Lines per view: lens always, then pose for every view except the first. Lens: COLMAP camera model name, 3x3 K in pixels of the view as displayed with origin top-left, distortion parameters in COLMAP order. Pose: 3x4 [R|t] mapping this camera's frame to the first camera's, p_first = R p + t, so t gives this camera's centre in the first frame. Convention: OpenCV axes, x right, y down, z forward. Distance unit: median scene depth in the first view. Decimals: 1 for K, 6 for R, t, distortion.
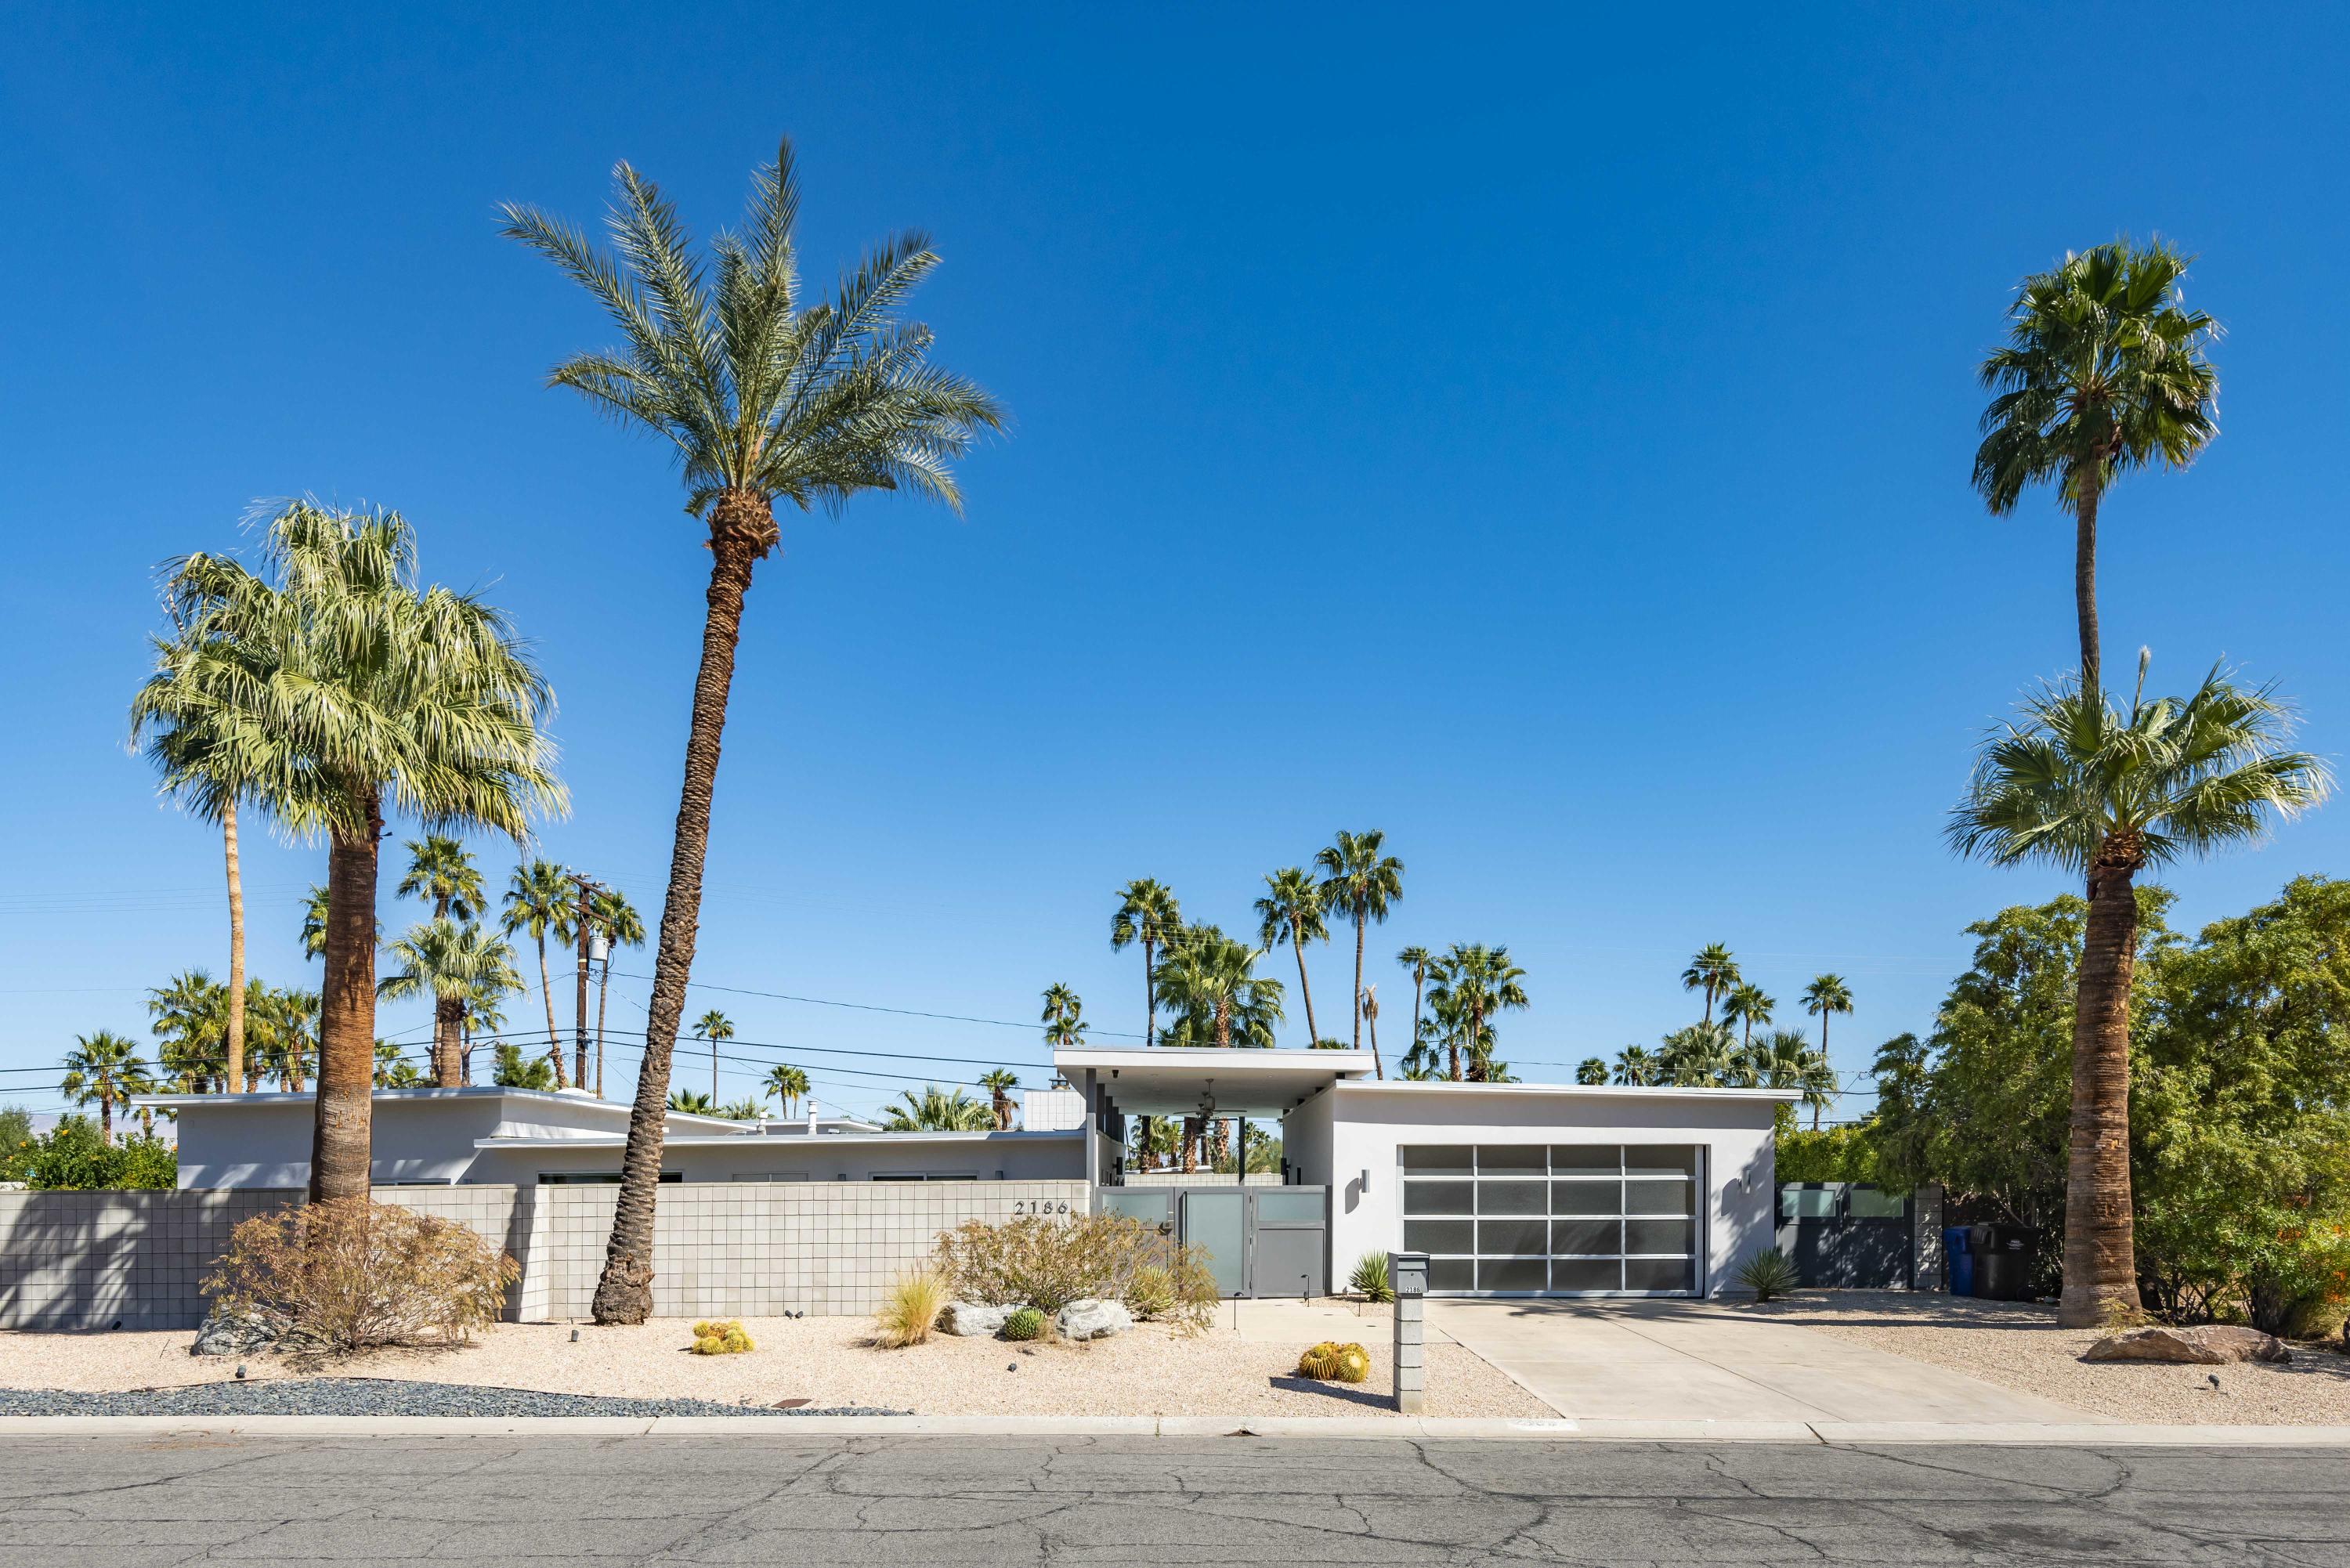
lens RADIAL K [[1793.5, 0, 1287.3], [0, 1793.5, 791.8], [0, 0, 1]] dist [-0.026879, -0.079622]
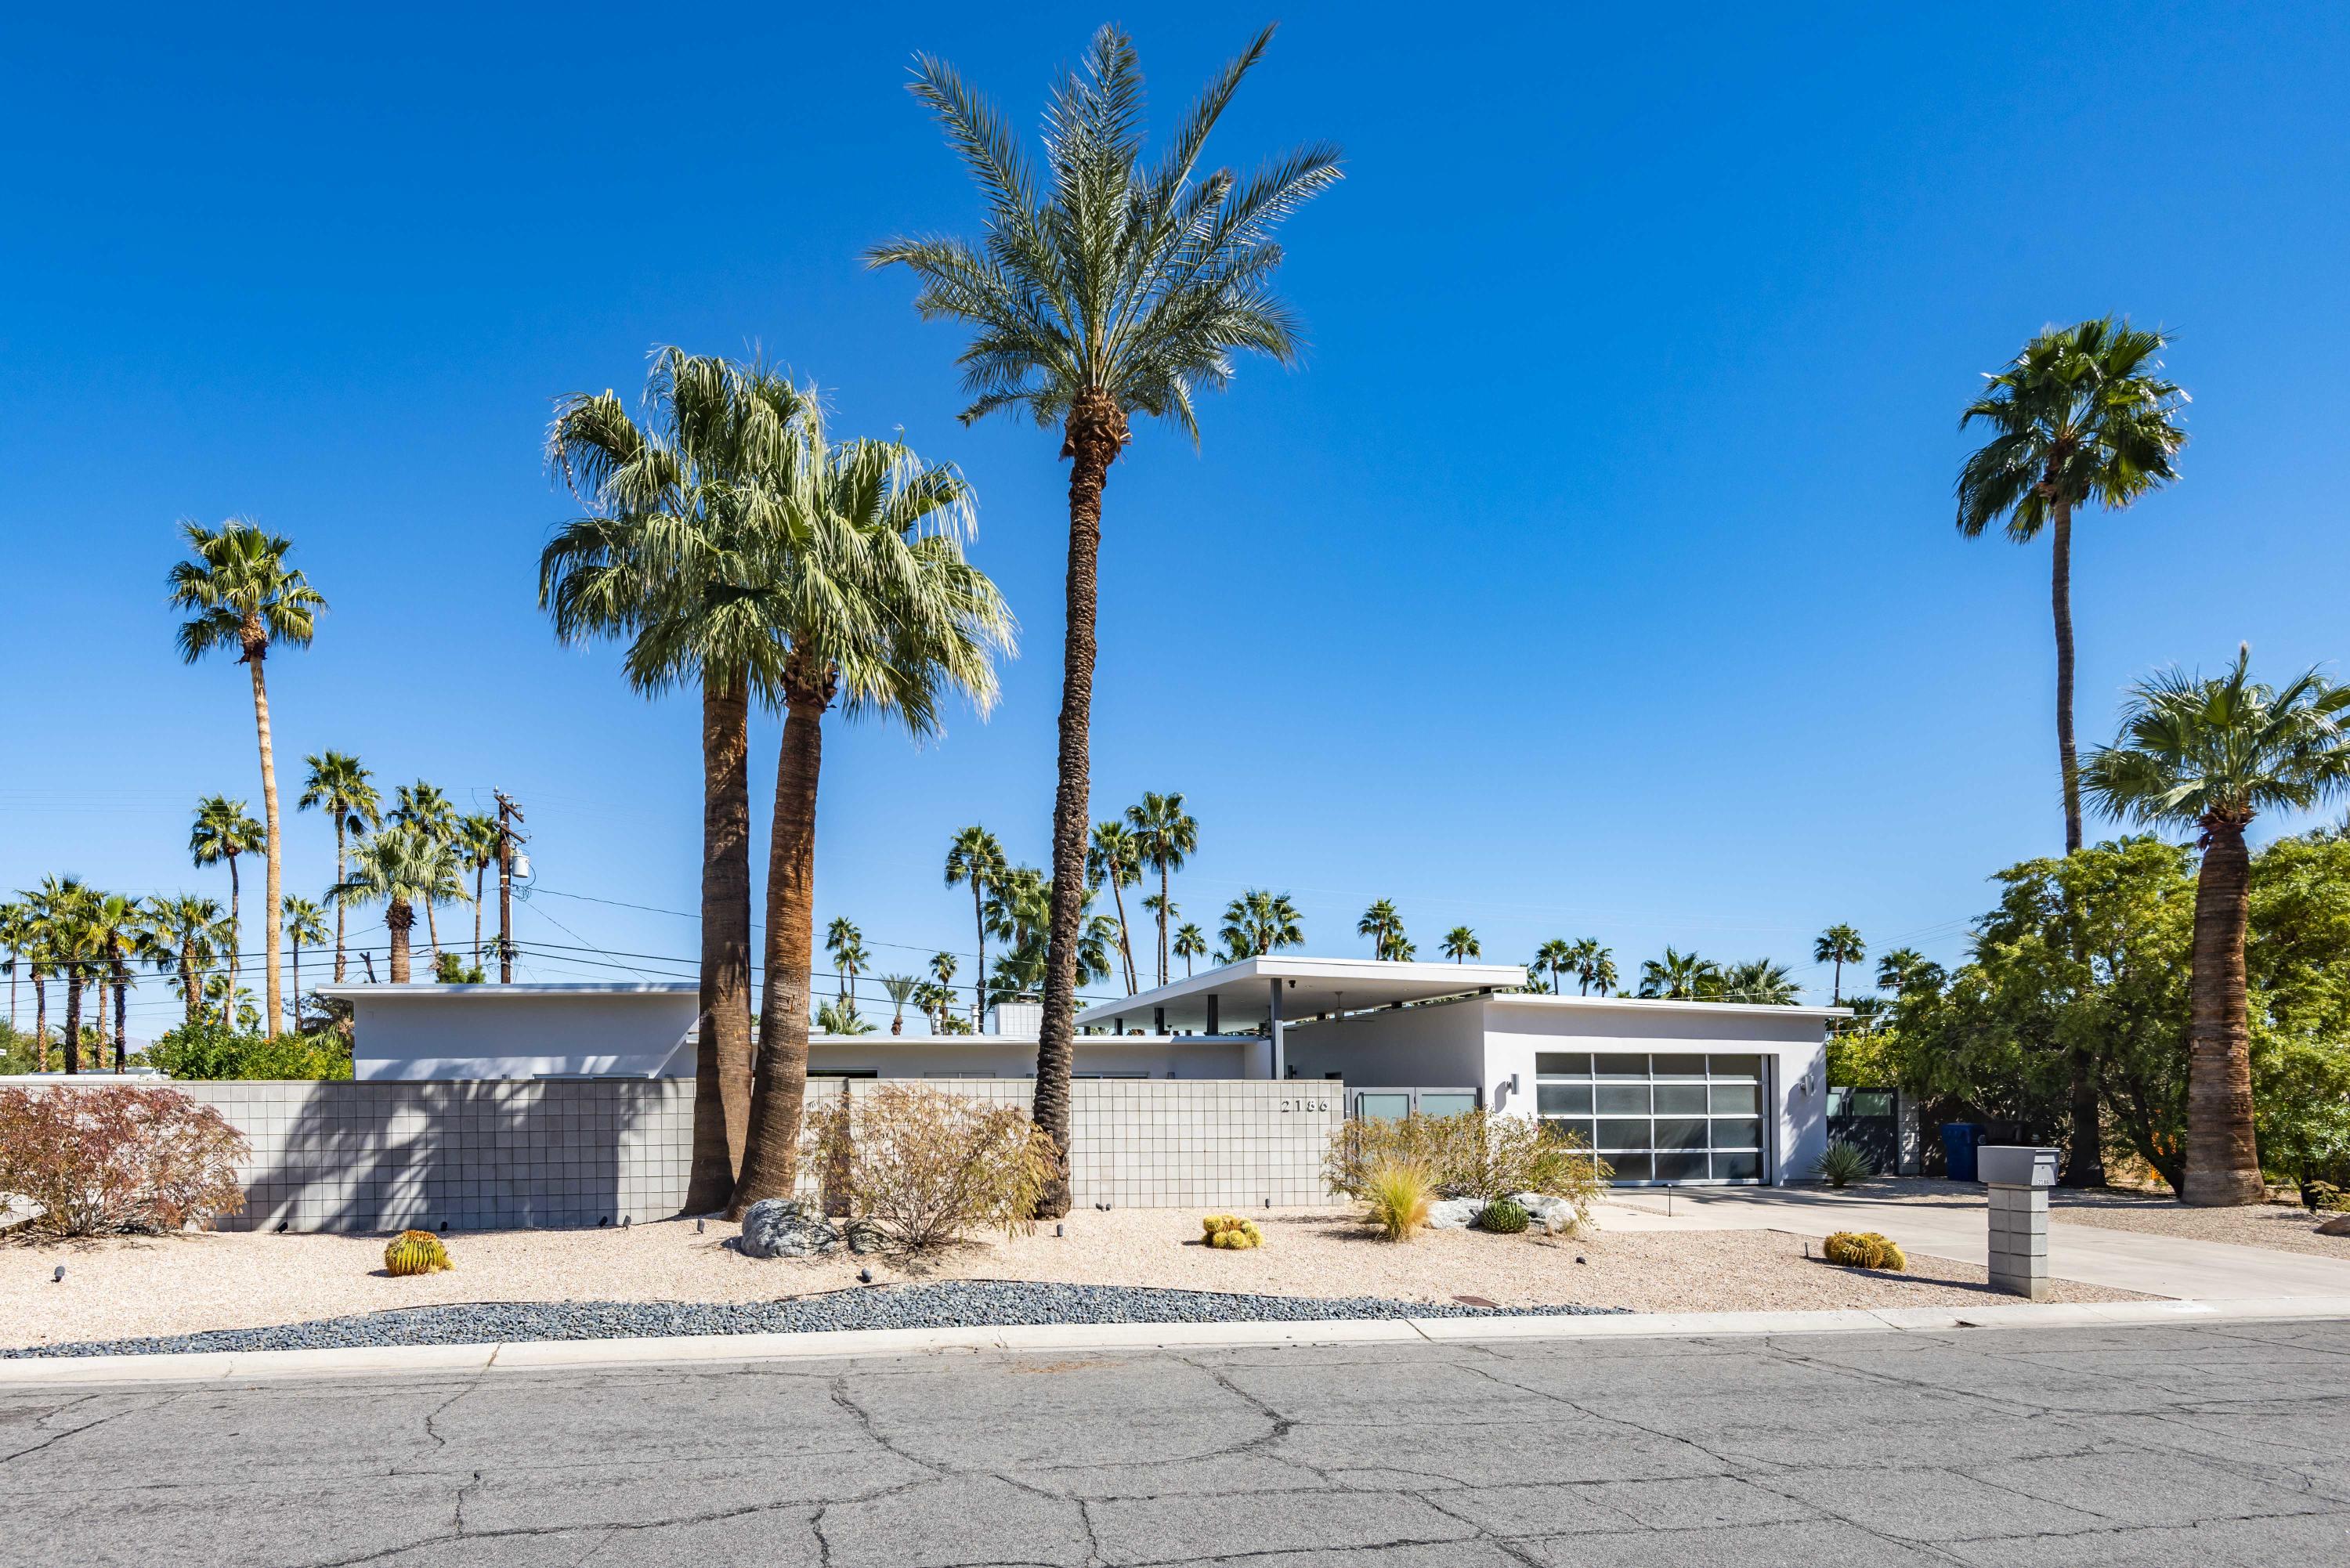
lens RADIAL K [[1493.3, 0, 1253.9], [0, 1493.3, 800.8], [0, 0, 1]] dist [-0.022754, -0.021555]
pose [[0.979659, 0.044131, 0.195754, -0.295699], [-0.047939, 0.998741, 0.014754, 0.035222], [-0.194857, -0.023838, 0.980542, 0.123256]]
